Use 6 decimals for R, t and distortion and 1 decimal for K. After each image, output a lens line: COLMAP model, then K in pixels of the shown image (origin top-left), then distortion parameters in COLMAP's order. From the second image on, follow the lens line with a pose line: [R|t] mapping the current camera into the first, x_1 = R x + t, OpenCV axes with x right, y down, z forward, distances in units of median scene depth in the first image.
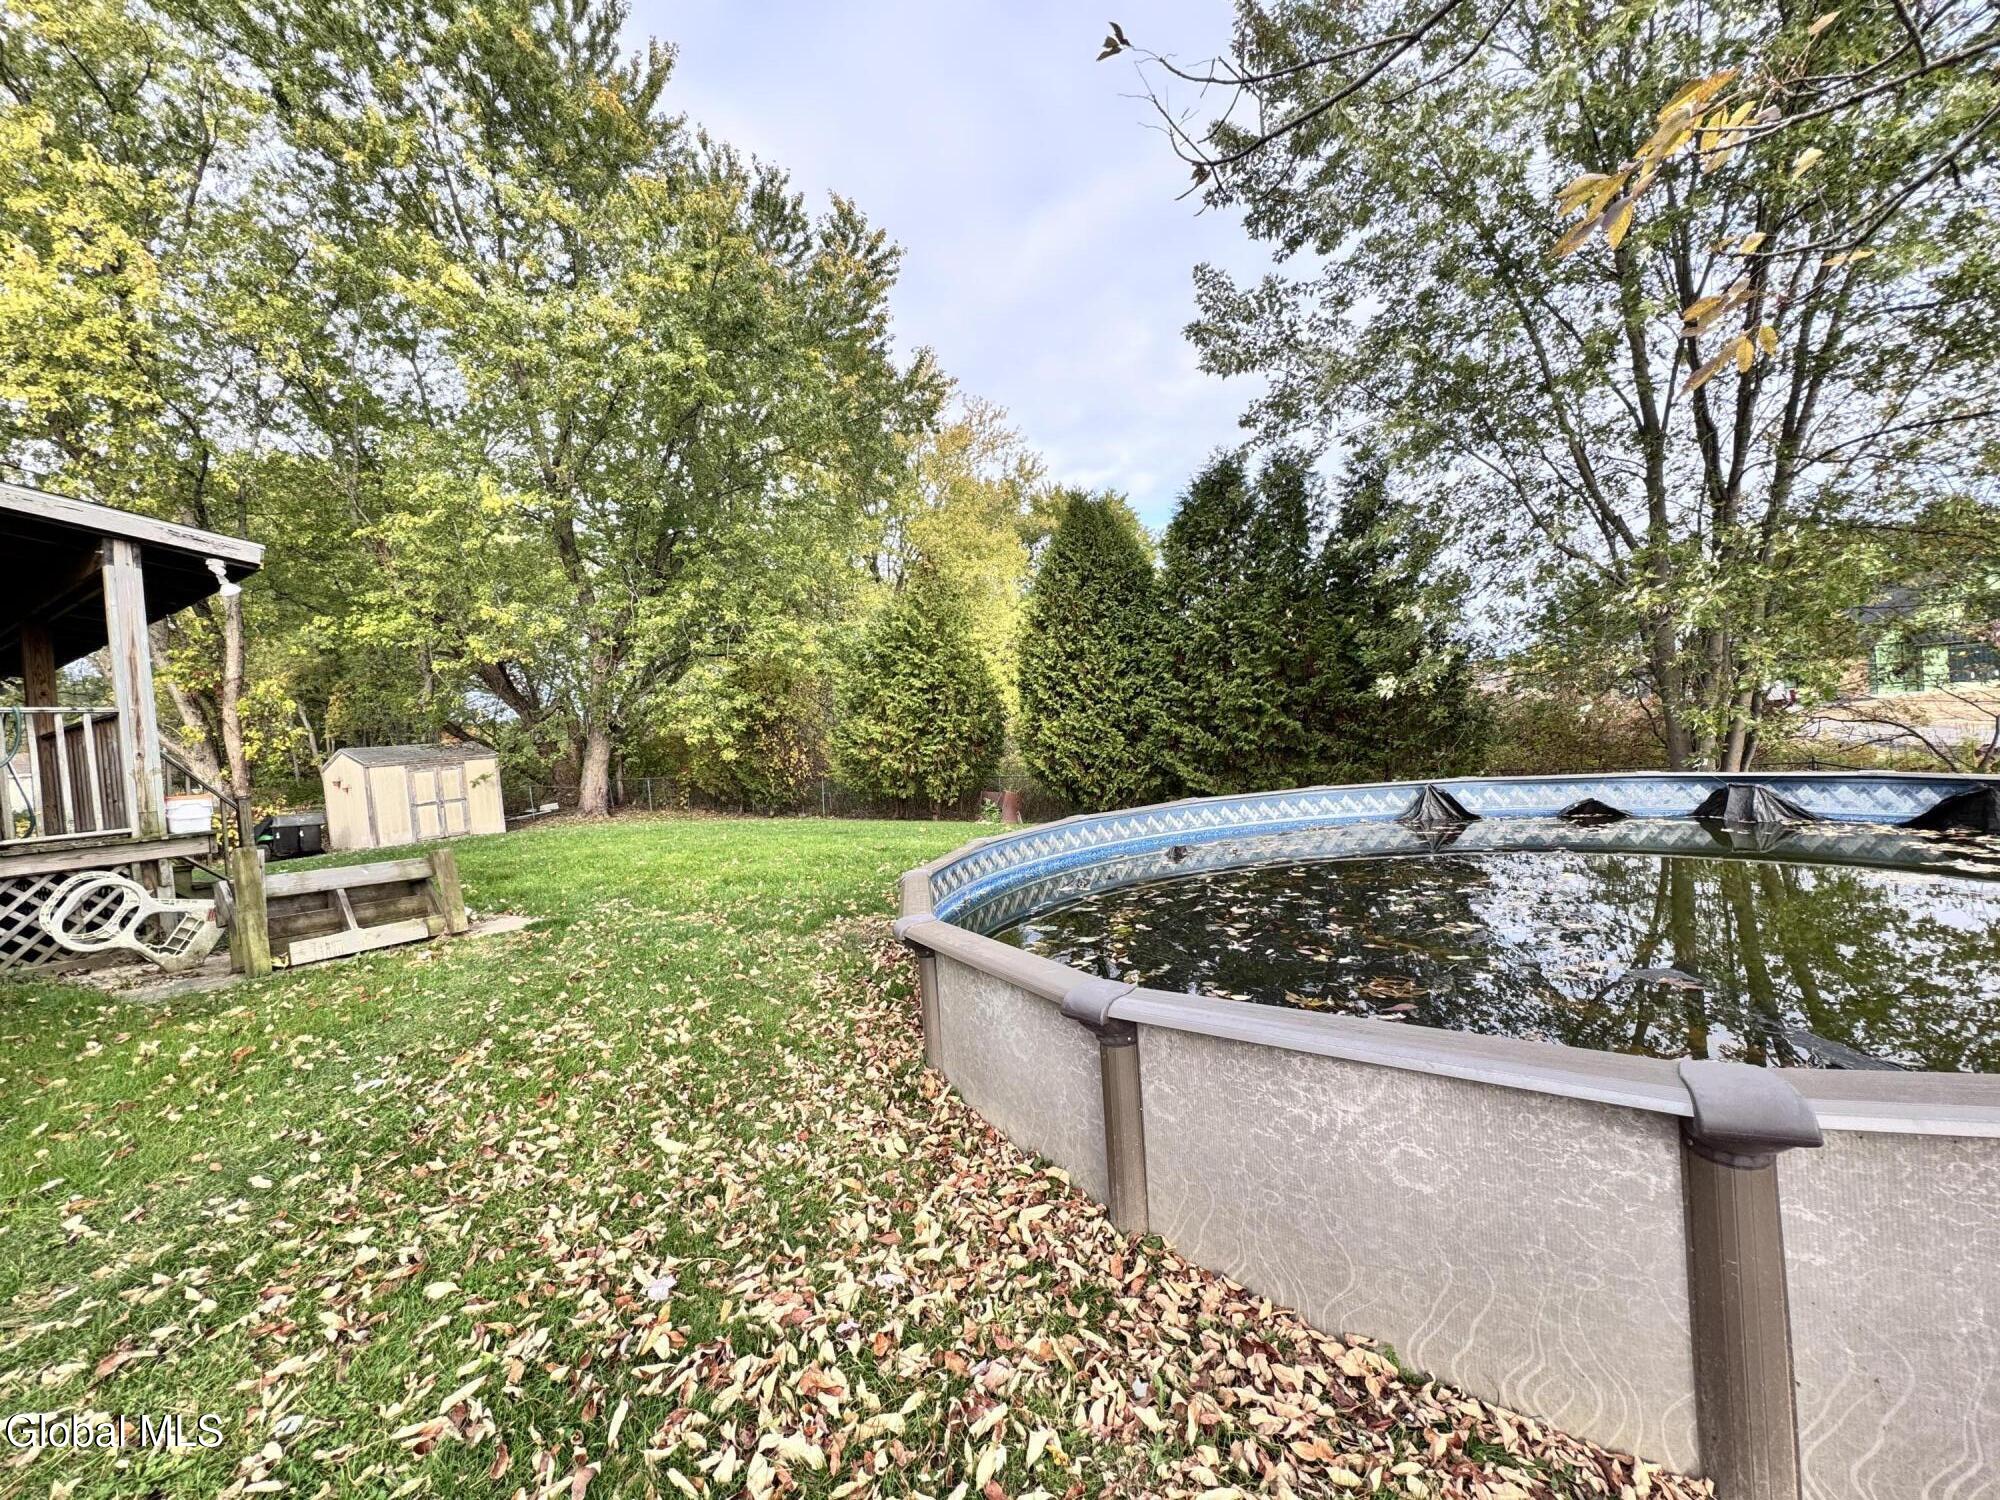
lens RADIAL K [[795.9, 0, 1000.0], [0, 795.9, 750.0], [0, 0, 1]] dist [-0.000691, 0.000399]
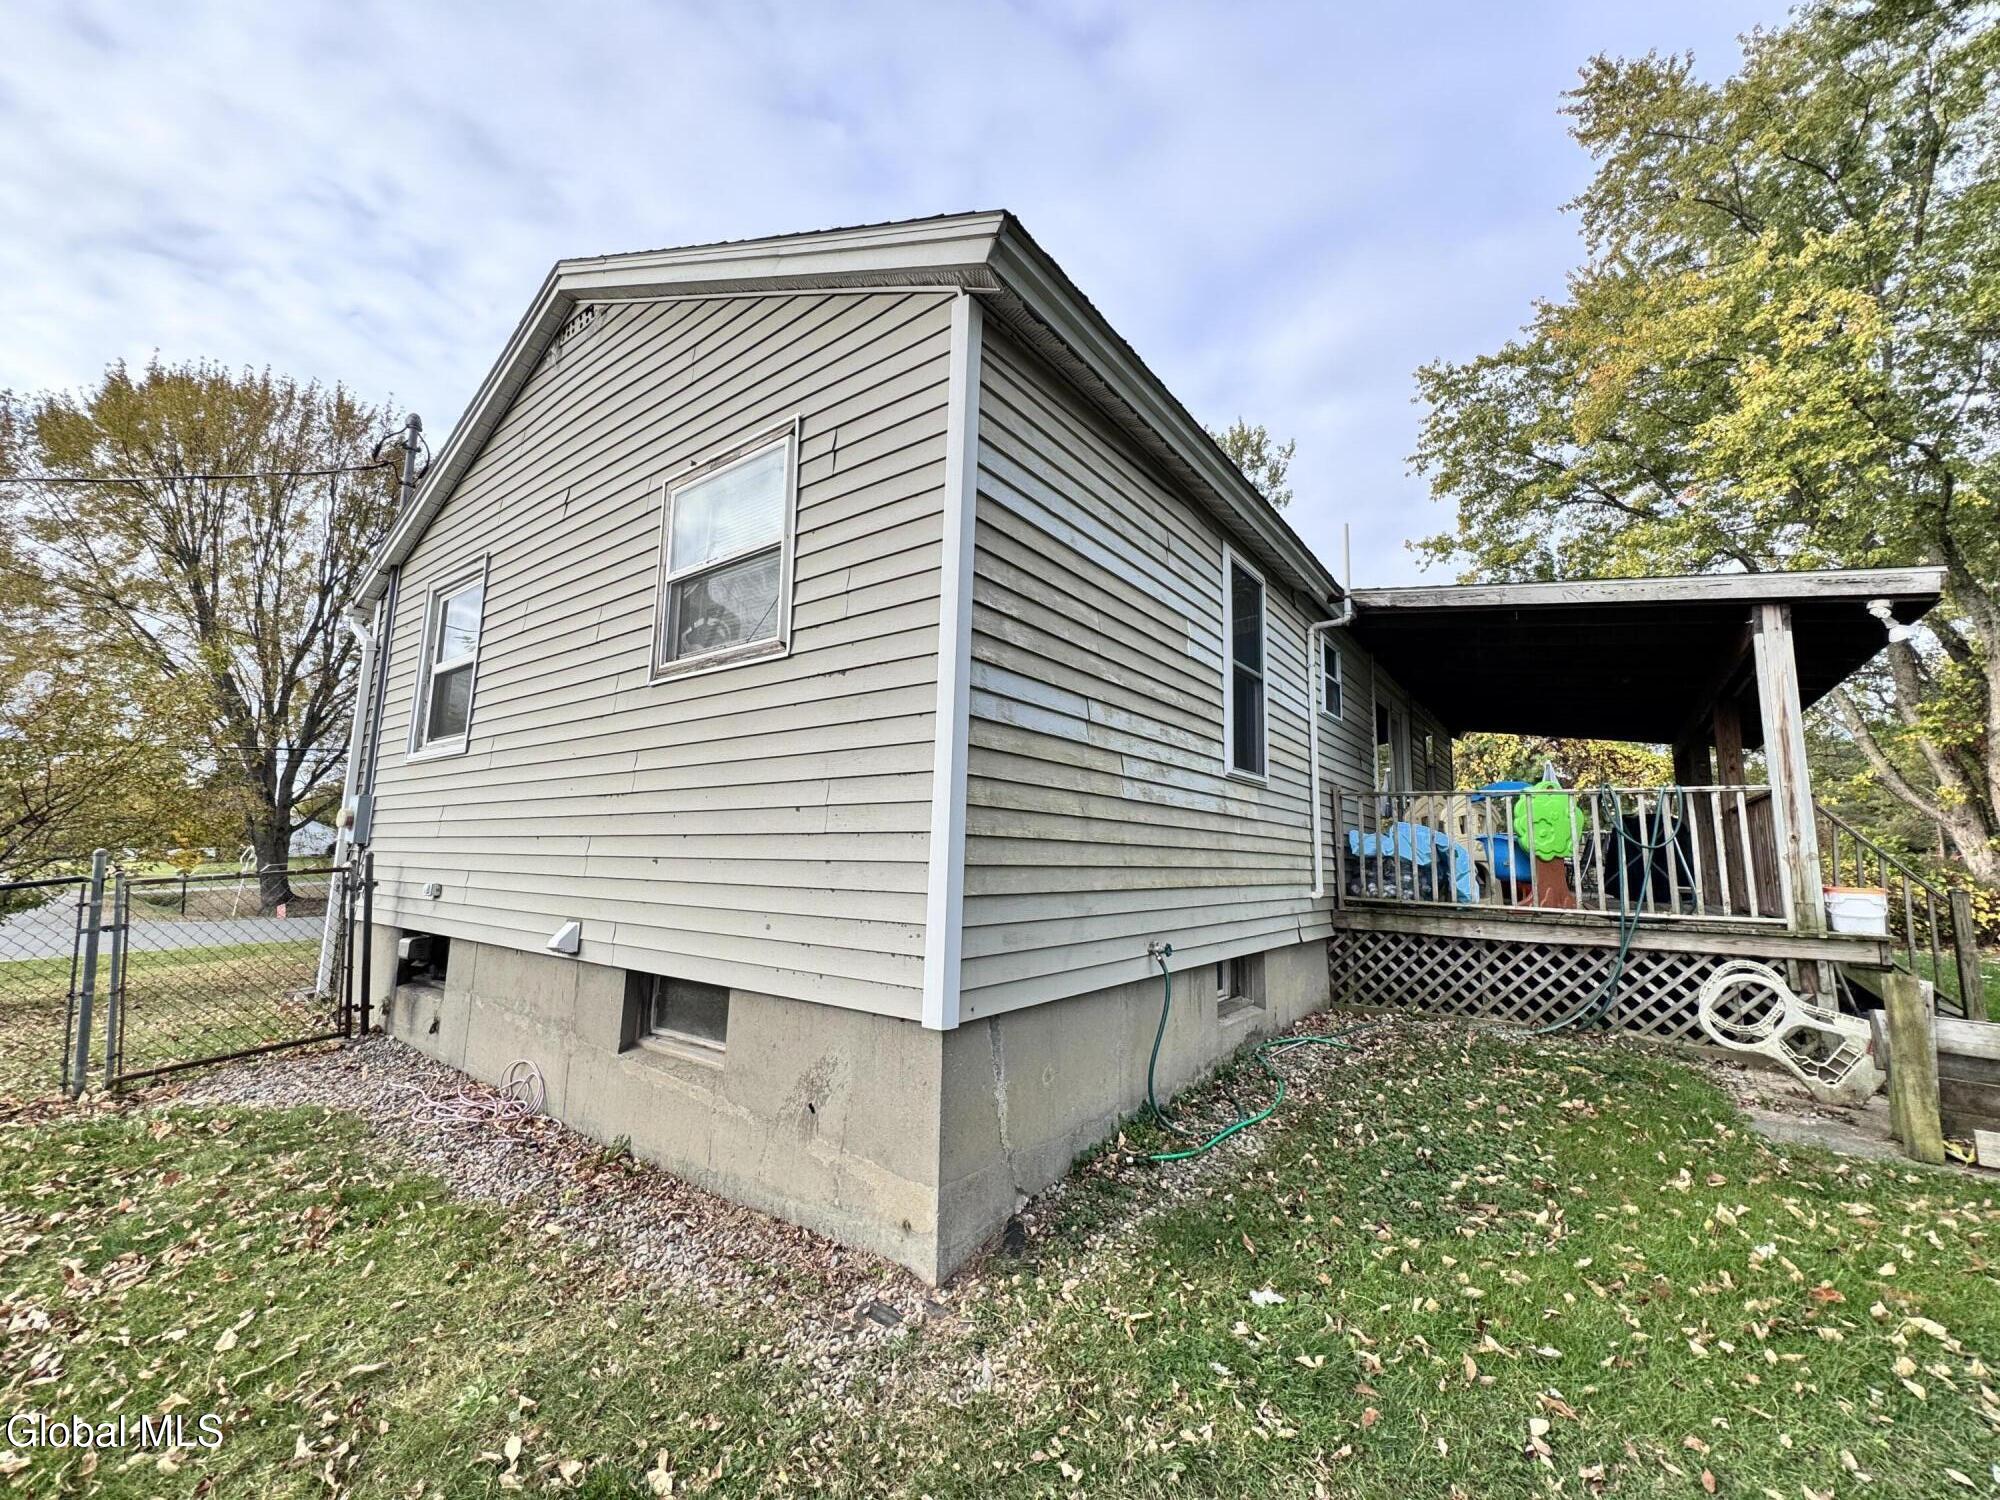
lens RADIAL K [[795.9, 0, 1000.0], [0, 795.9, 750.0], [0, 0, 1]] dist [-0.000691, 0.000399]
pose [[-0.110195, -0.050843, -0.992609, -0.097751], [-0.018424, 0.998624, -0.049106, -0.033914], [0.993739, 0.012877, -0.110980, 0.226868]]
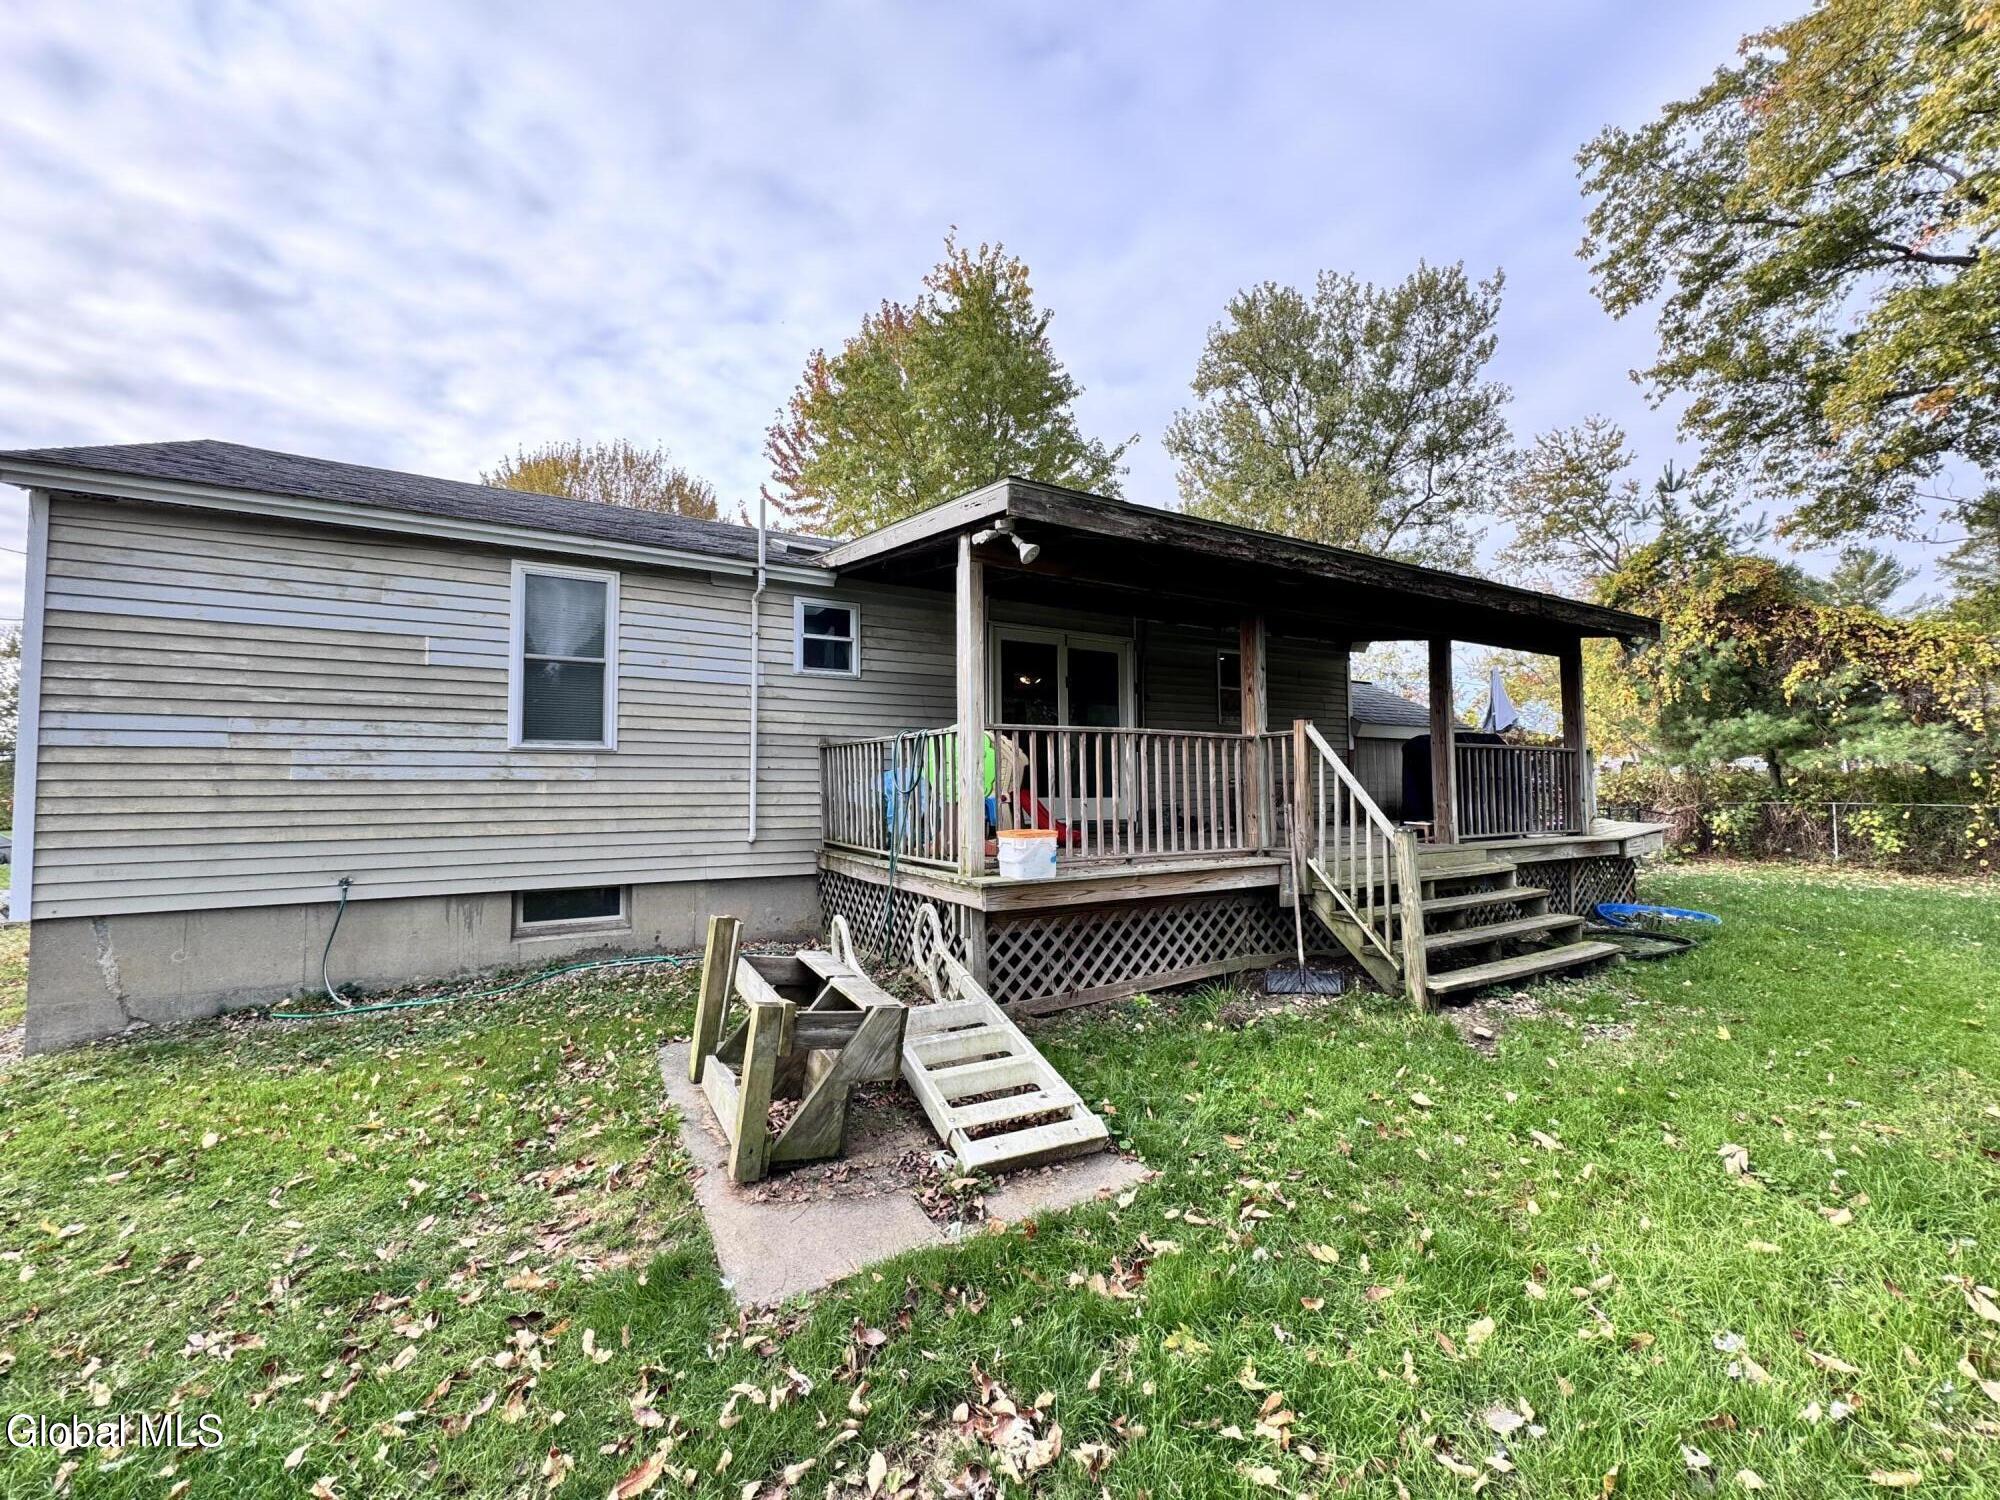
lens RADIAL K [[796.4, 0, 996.7], [0, 796.4, 751.0], [0, 0, 1]] dist [-0.001160, 0.000014]
pose [[-0.494265, 0.042100, -0.868291, -0.370123], [0.050684, 0.998523, 0.019563, -0.038242], [0.867832, -0.034339, -0.495669, 1.567822]]
